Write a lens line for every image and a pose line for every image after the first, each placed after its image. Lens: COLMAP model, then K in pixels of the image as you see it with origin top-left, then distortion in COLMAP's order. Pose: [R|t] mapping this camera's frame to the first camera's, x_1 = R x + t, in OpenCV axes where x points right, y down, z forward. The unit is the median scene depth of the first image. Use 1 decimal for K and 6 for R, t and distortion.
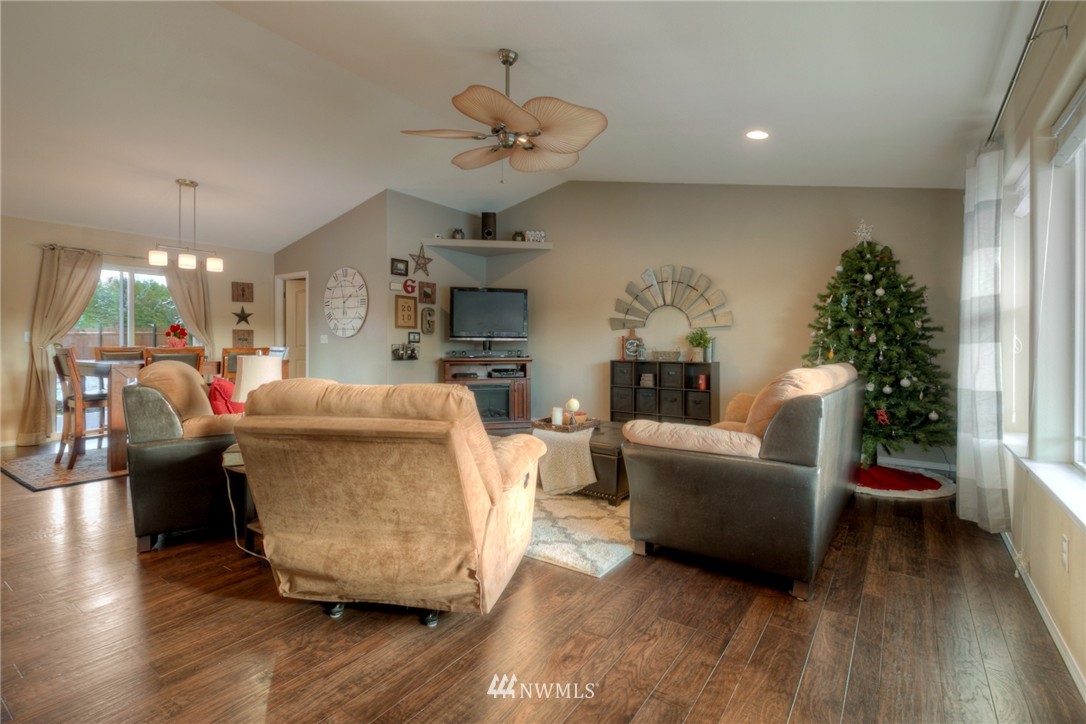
lens RADIAL K [[505.2, 0, 540.3], [0, 505.2, 347.7], [0, 0, 1]] dist [0.022864, 0.000157]
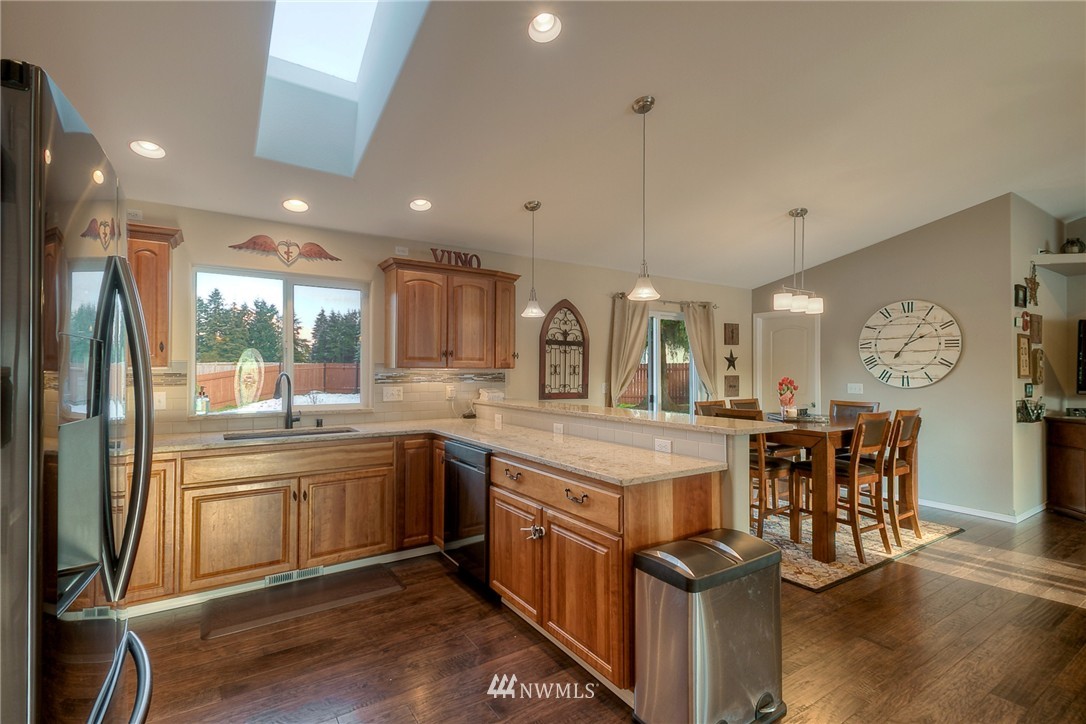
lens RADIAL K [[500.5, 0, 548.1], [0, 500.5, 363.5], [0, 0, 1]] dist [0.022508, -0.013890]
pose [[0.934074, -0.004655, -0.357049, -0.643900], [-0.003147, 0.999769, -0.021266, -0.041698], [0.357066, 0.020987, 0.933843, 0.064317]]
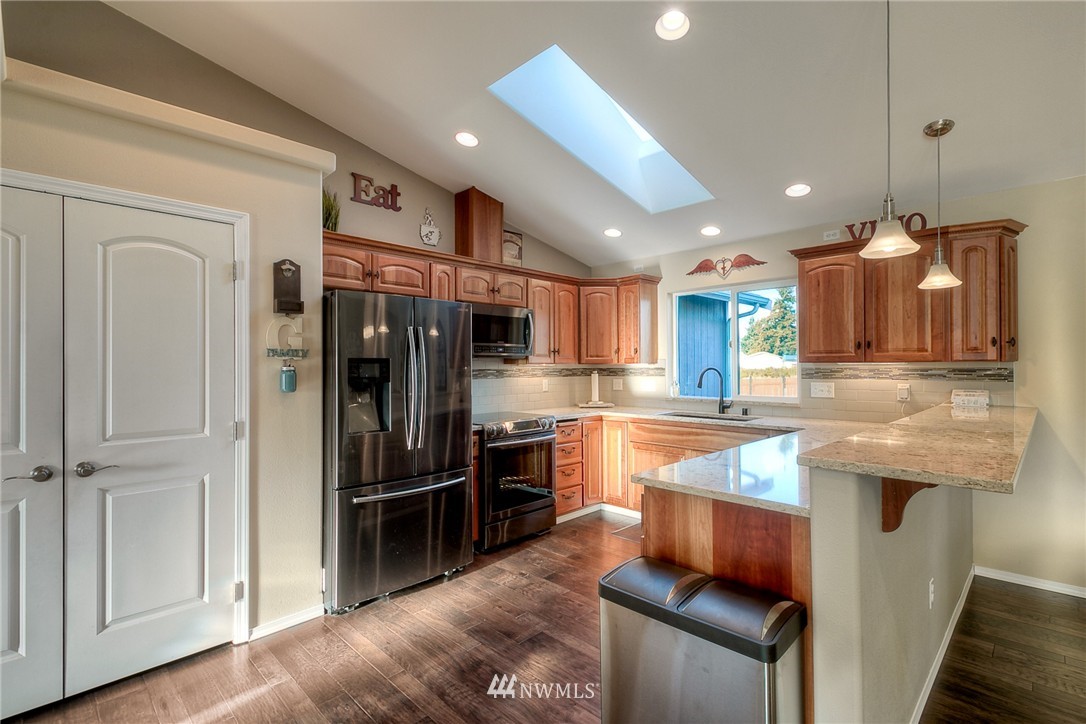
lens RADIAL K [[503.2, 0, 543.0], [0, 503.2, 362.0], [0, 0, 1]] dist [0.029168, -0.014361]
pose [[-0.163034, -0.006295, -0.986600, -0.409392], [-0.000769, 0.999980, -0.006254, -0.045214], [0.986620, -0.000261, -0.163035, 0.347865]]
